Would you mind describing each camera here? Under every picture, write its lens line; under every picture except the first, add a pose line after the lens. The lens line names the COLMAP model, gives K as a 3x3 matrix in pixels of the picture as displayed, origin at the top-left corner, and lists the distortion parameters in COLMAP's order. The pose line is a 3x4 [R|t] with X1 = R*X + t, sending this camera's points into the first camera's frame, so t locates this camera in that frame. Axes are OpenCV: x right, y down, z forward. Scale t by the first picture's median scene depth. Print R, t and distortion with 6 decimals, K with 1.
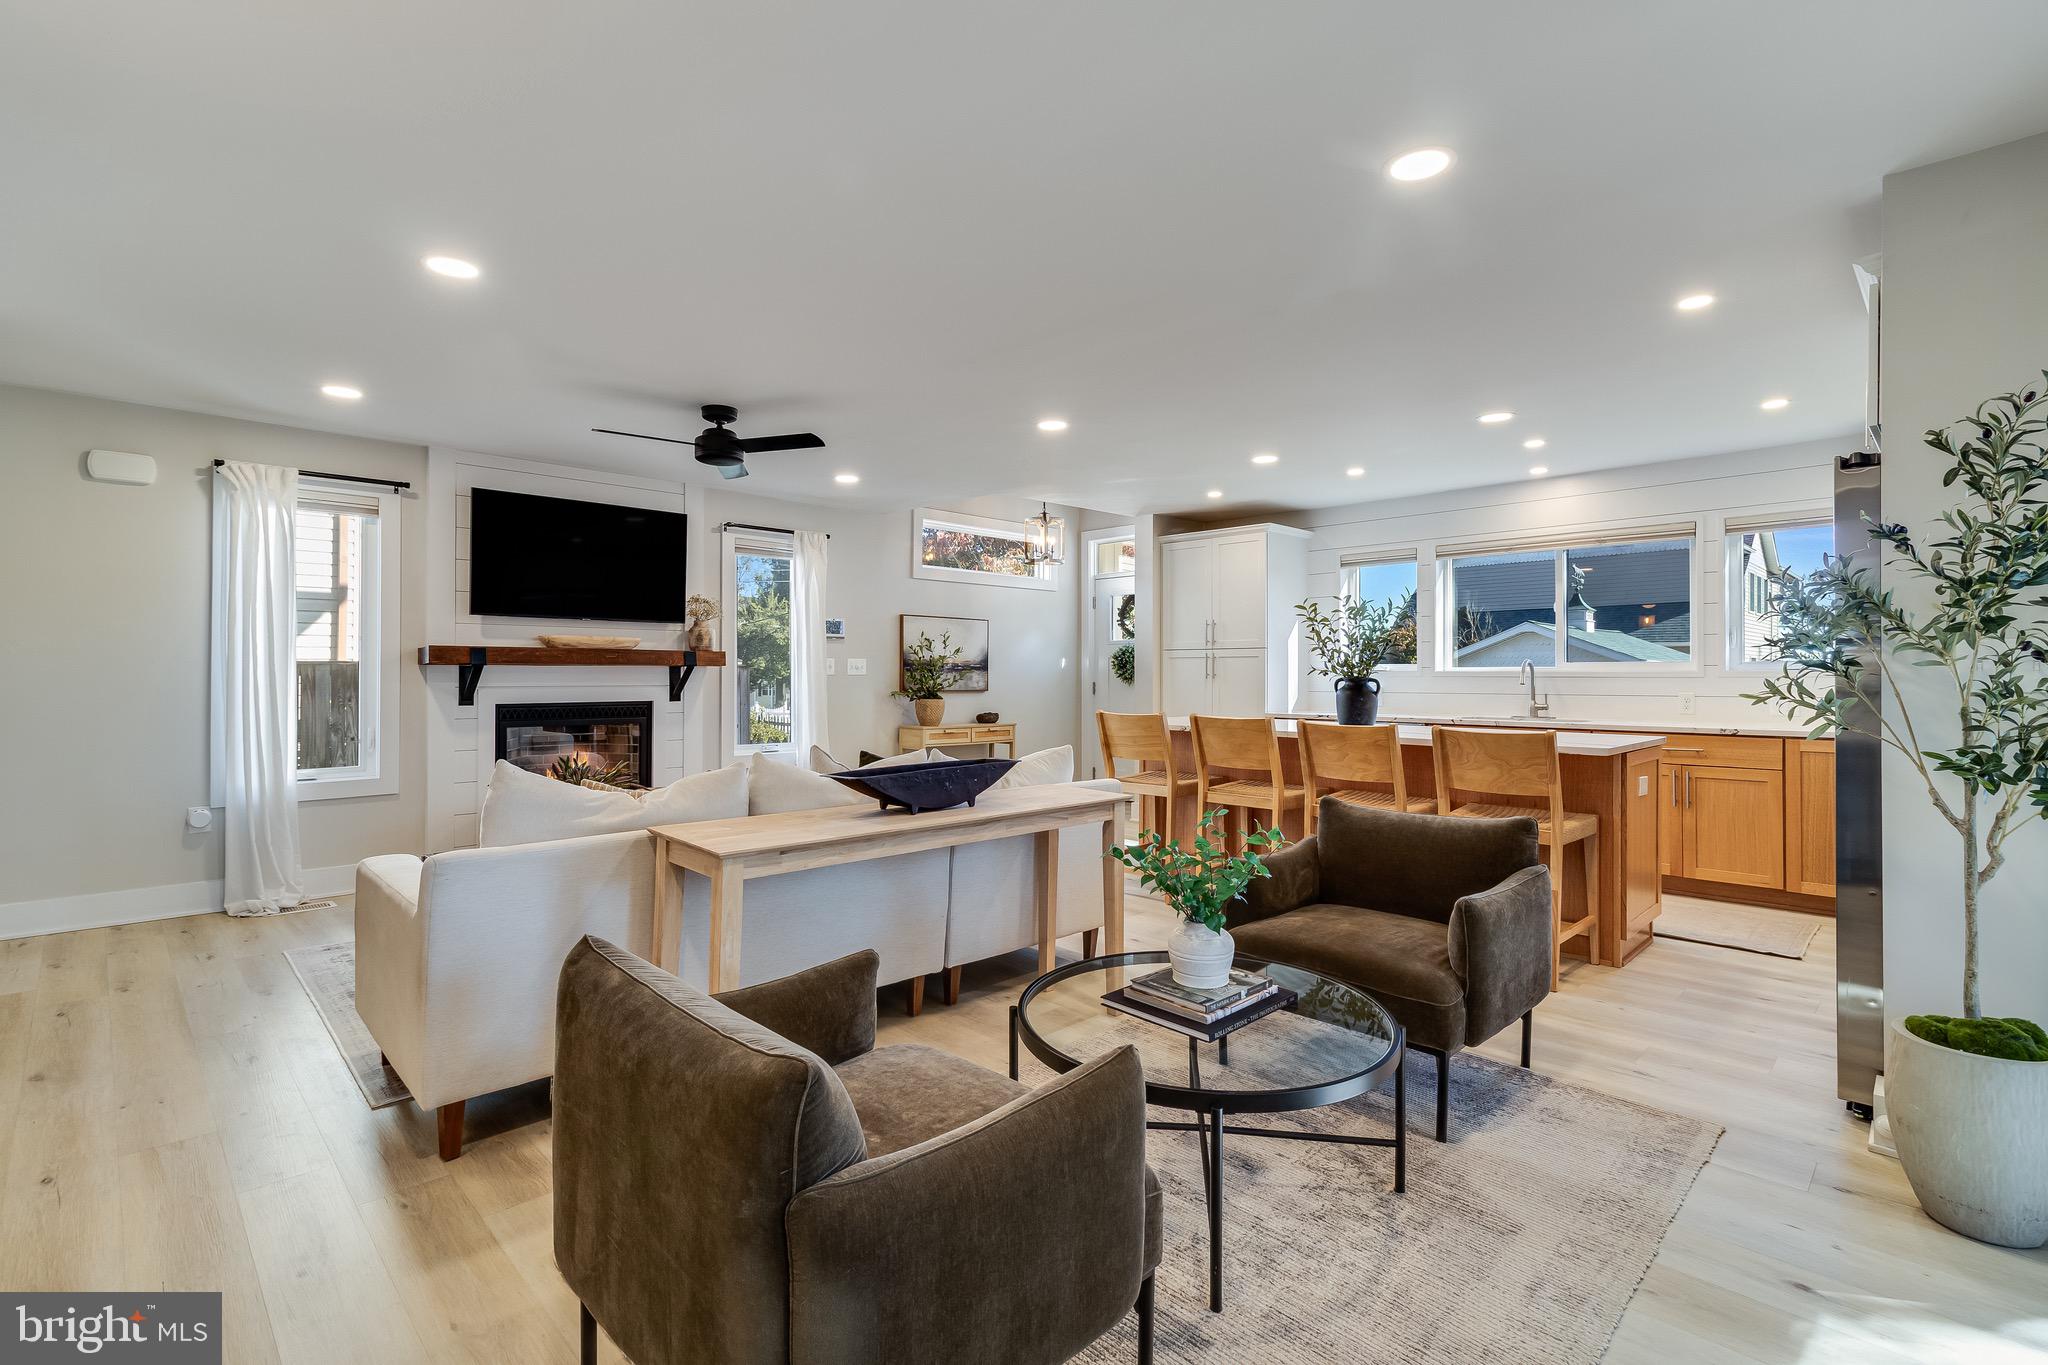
lens RADIAL K [[937.7, 0, 1029.8], [0, 937.7, 666.9], [0, 0, 1]] dist [0.001876, -0.000436]
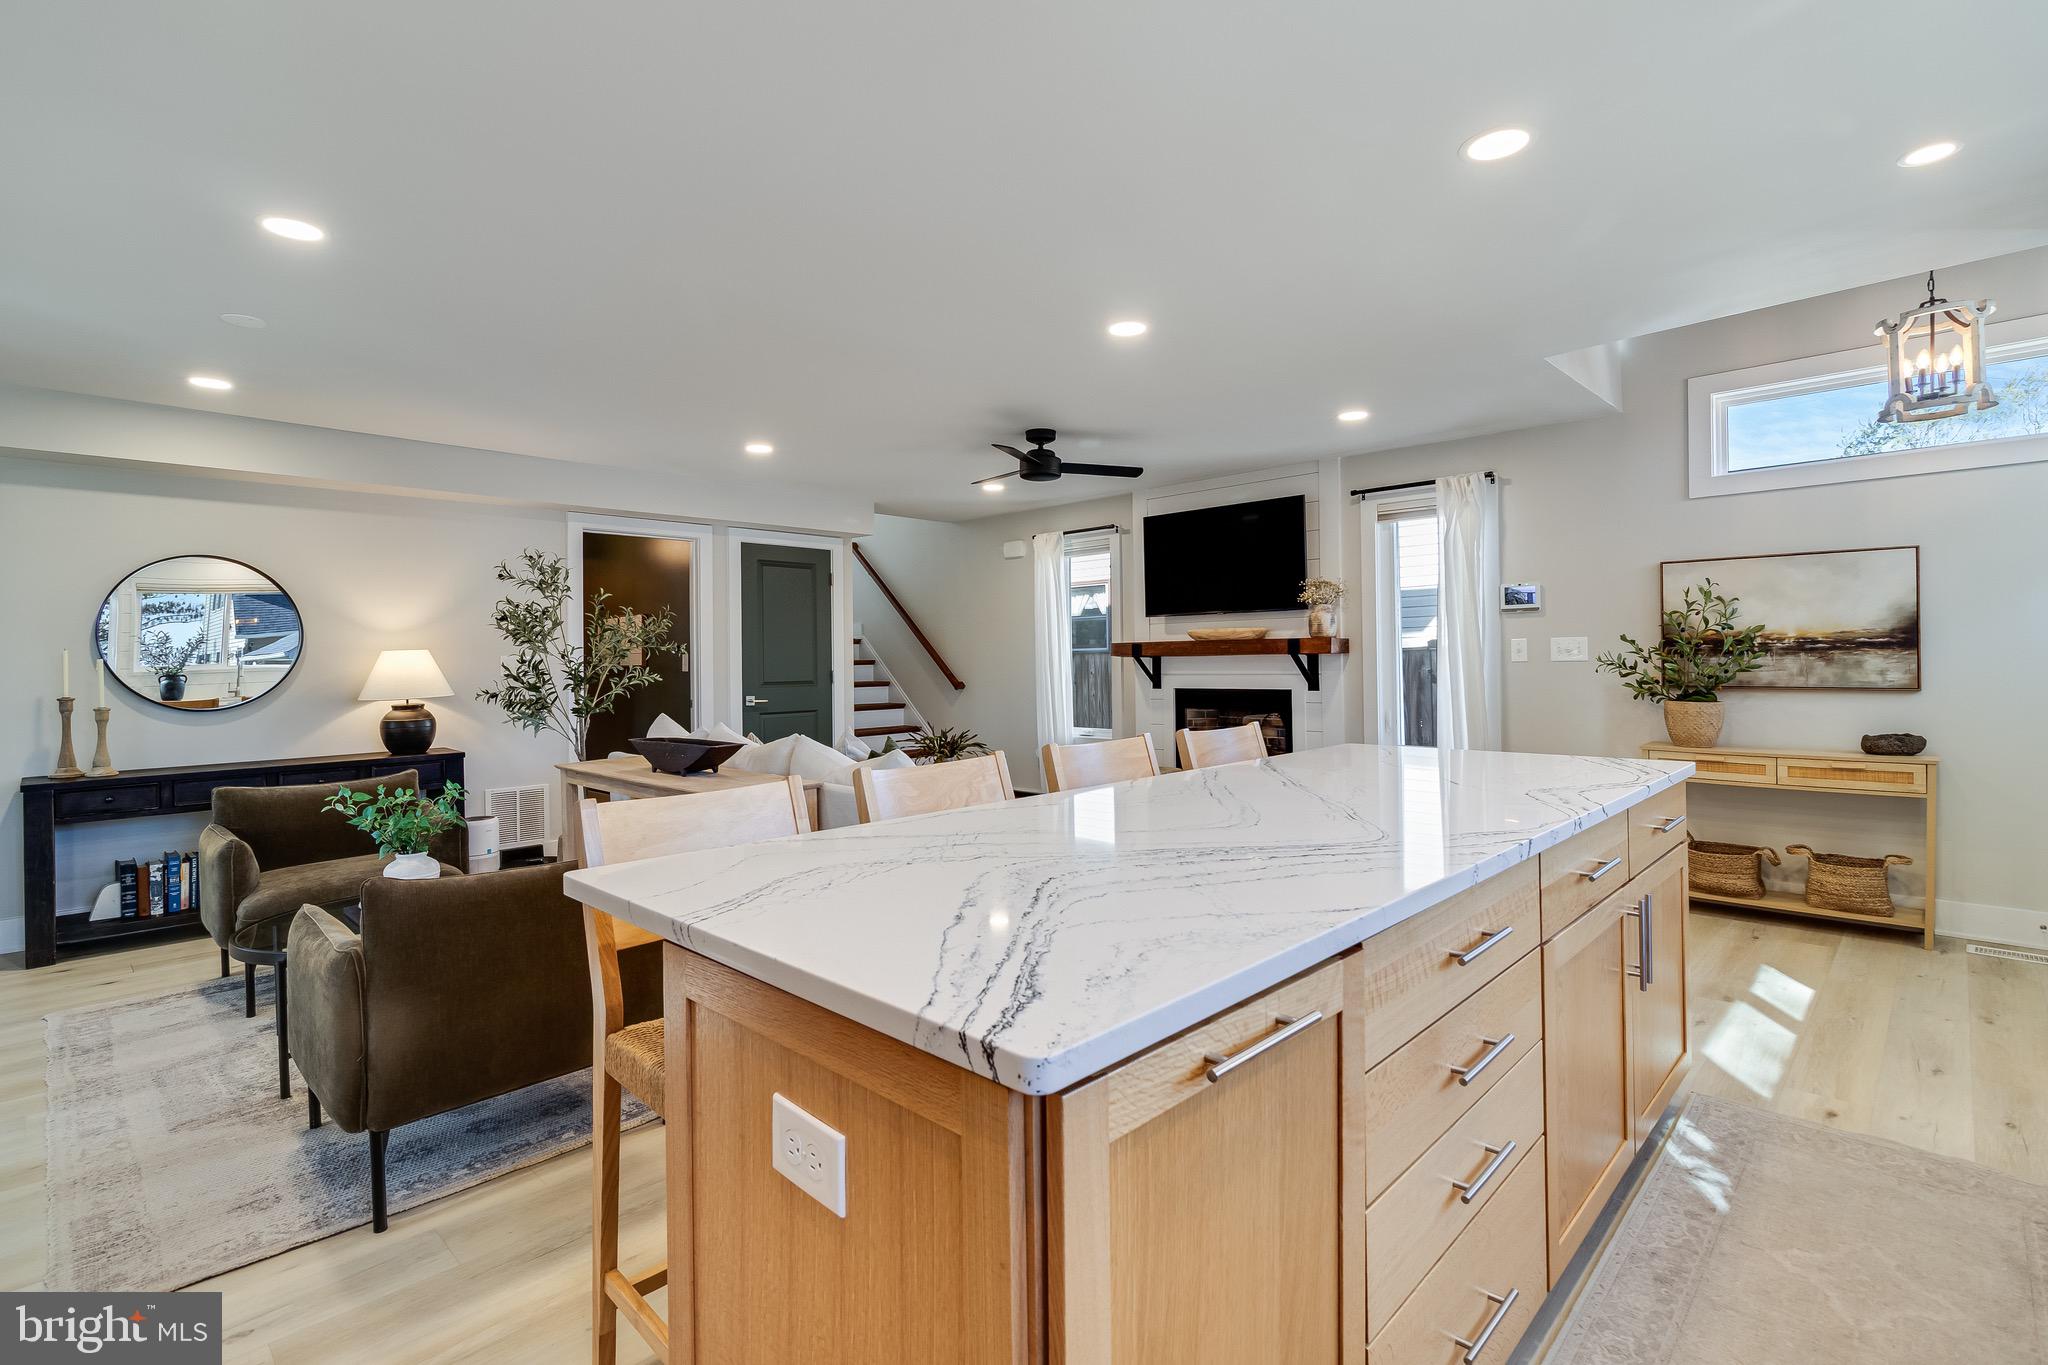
lens RADIAL K [[949.3, 0, 1021.6], [0, 949.3, 655.0], [0, 0, 1]] dist [0.000625, -0.000243]
pose [[0.016982, -0.009423, -0.999811, 0.643527], [0.019842, 0.999762, -0.009086, 0.003229], [0.999659, -0.019684, 0.017165, 0.757322]]
